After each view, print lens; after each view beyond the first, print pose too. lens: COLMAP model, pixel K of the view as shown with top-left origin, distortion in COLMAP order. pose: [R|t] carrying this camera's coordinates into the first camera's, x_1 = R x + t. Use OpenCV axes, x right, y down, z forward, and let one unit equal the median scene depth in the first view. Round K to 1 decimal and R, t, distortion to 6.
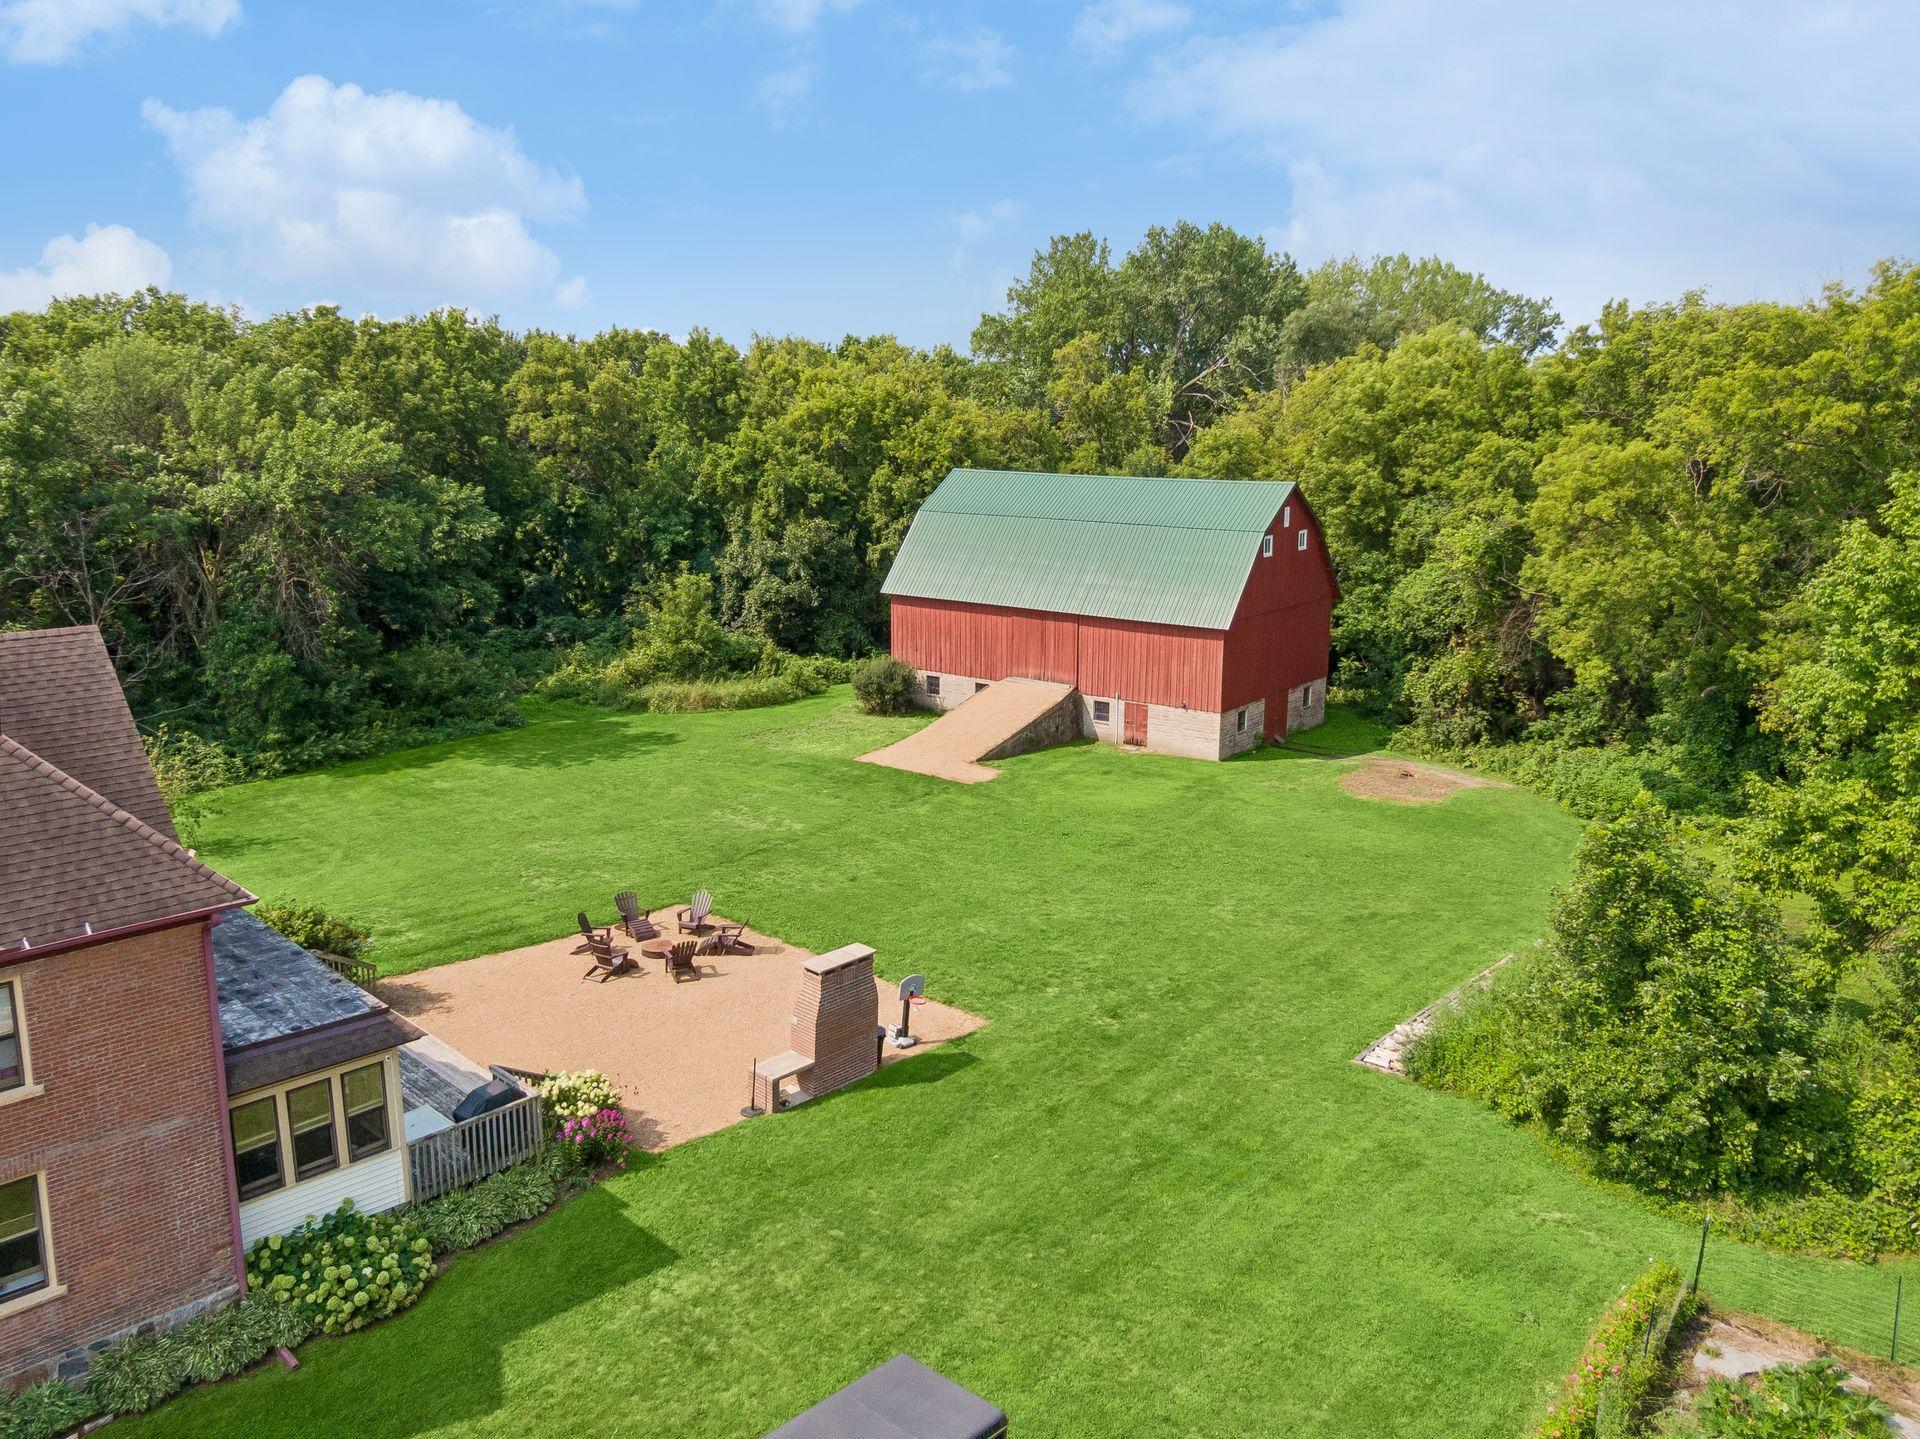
lens RADIAL K [[1468.6, 0, 947.2], [0, 1468.6, 715.0], [0, 0, 1]] dist [0.016196, -0.044074]
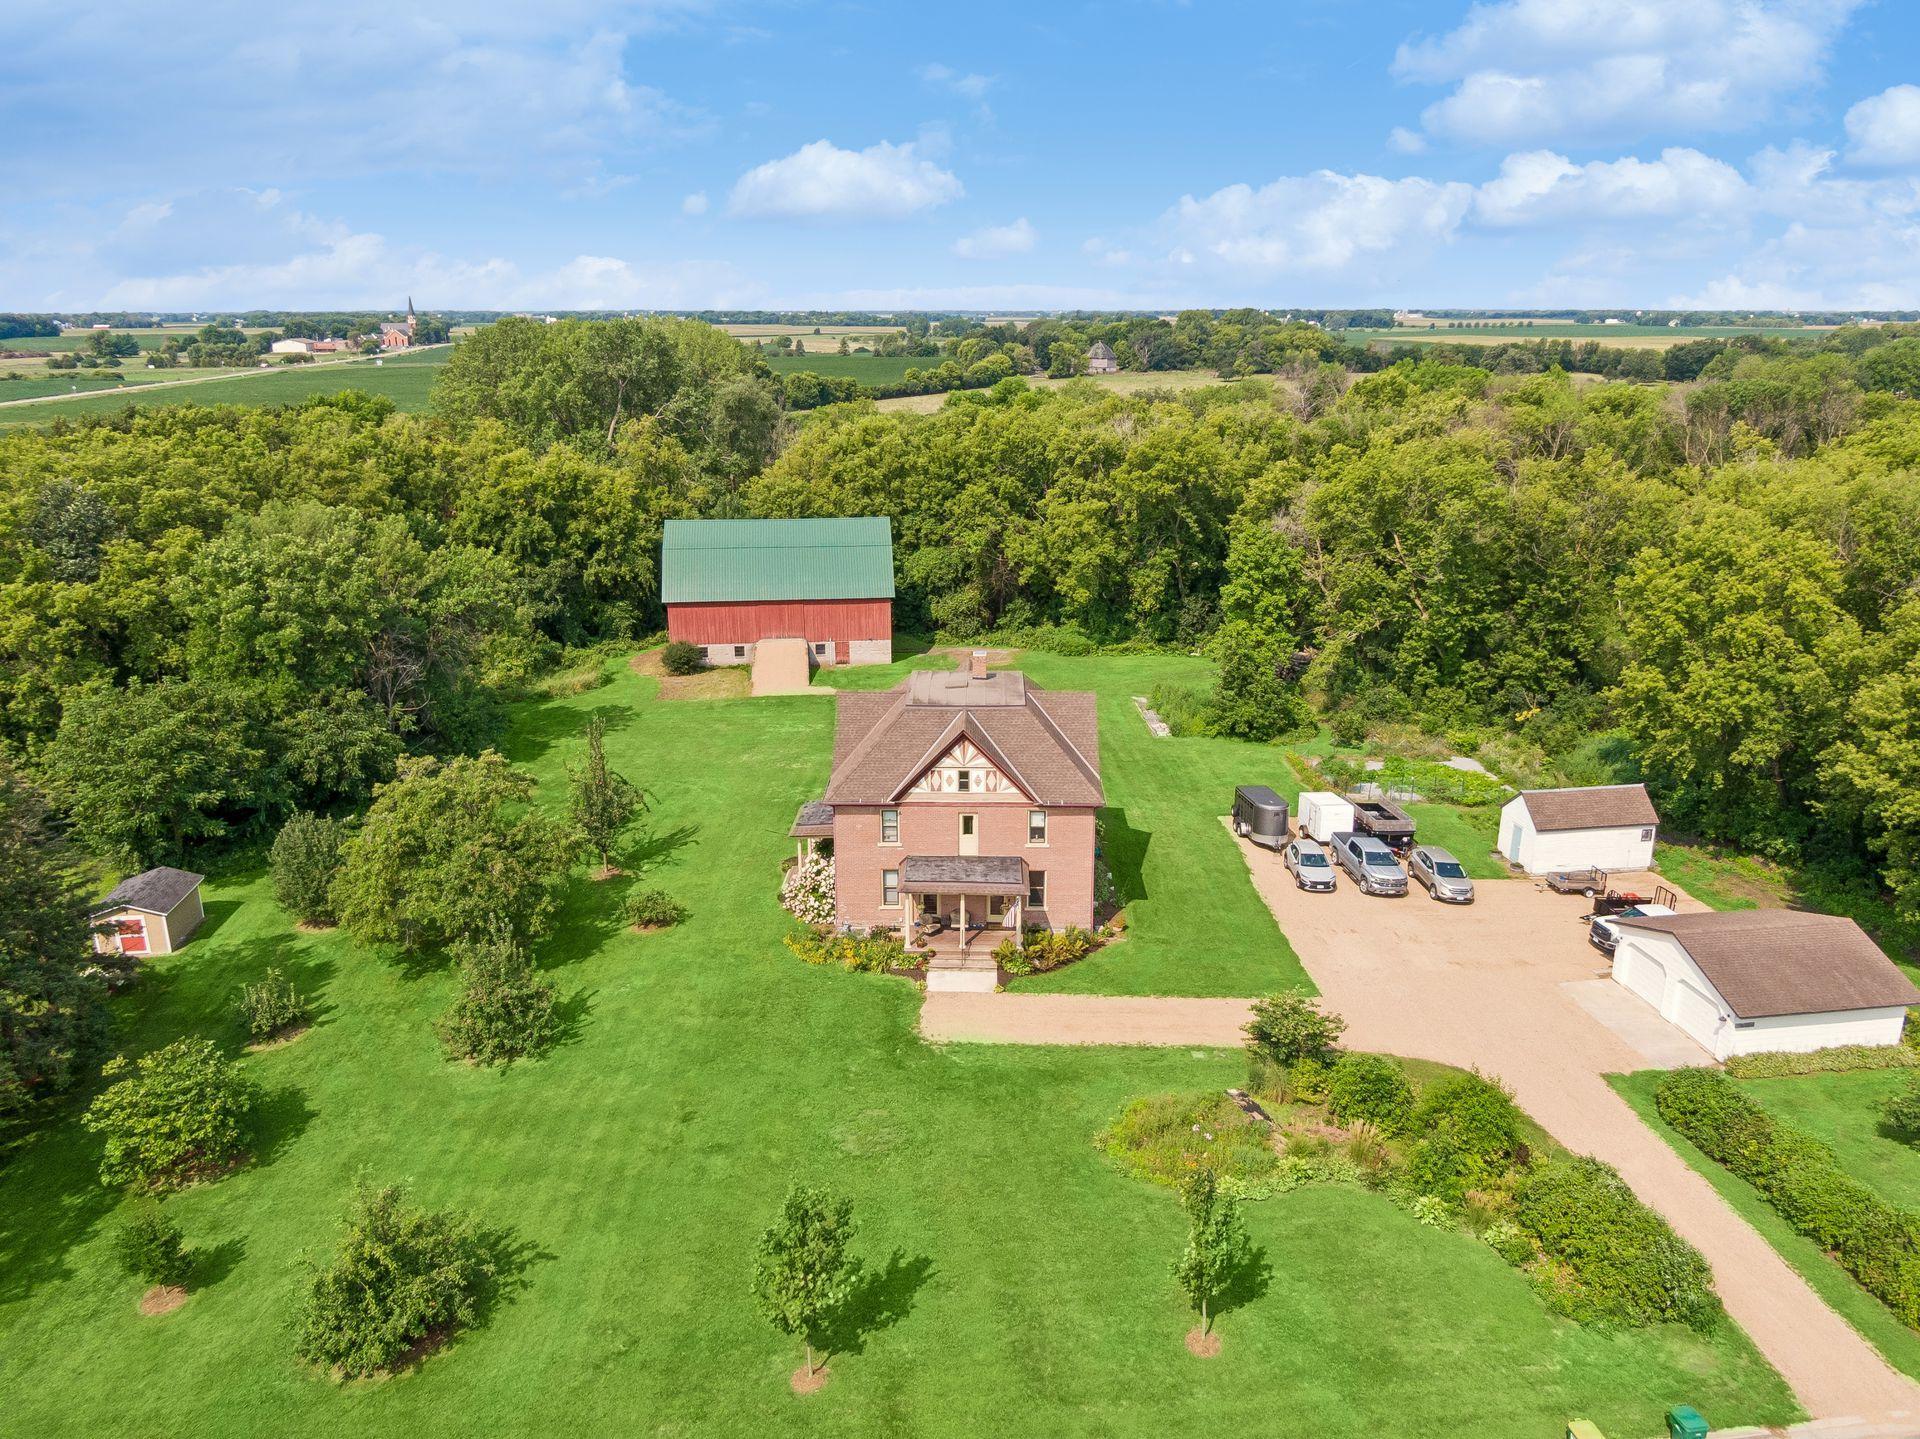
lens RADIAL K [[1353.9, 0, 979.6], [0, 1353.9, 739.0], [0, 0, 1]] dist [0.032341, -0.052759]
pose [[0.718134, -0.211075, 0.663122, -0.850227], [0.152179, 0.977461, 0.146327, -0.104000], [-0.679062, -0.004169, 0.734069, -0.371743]]
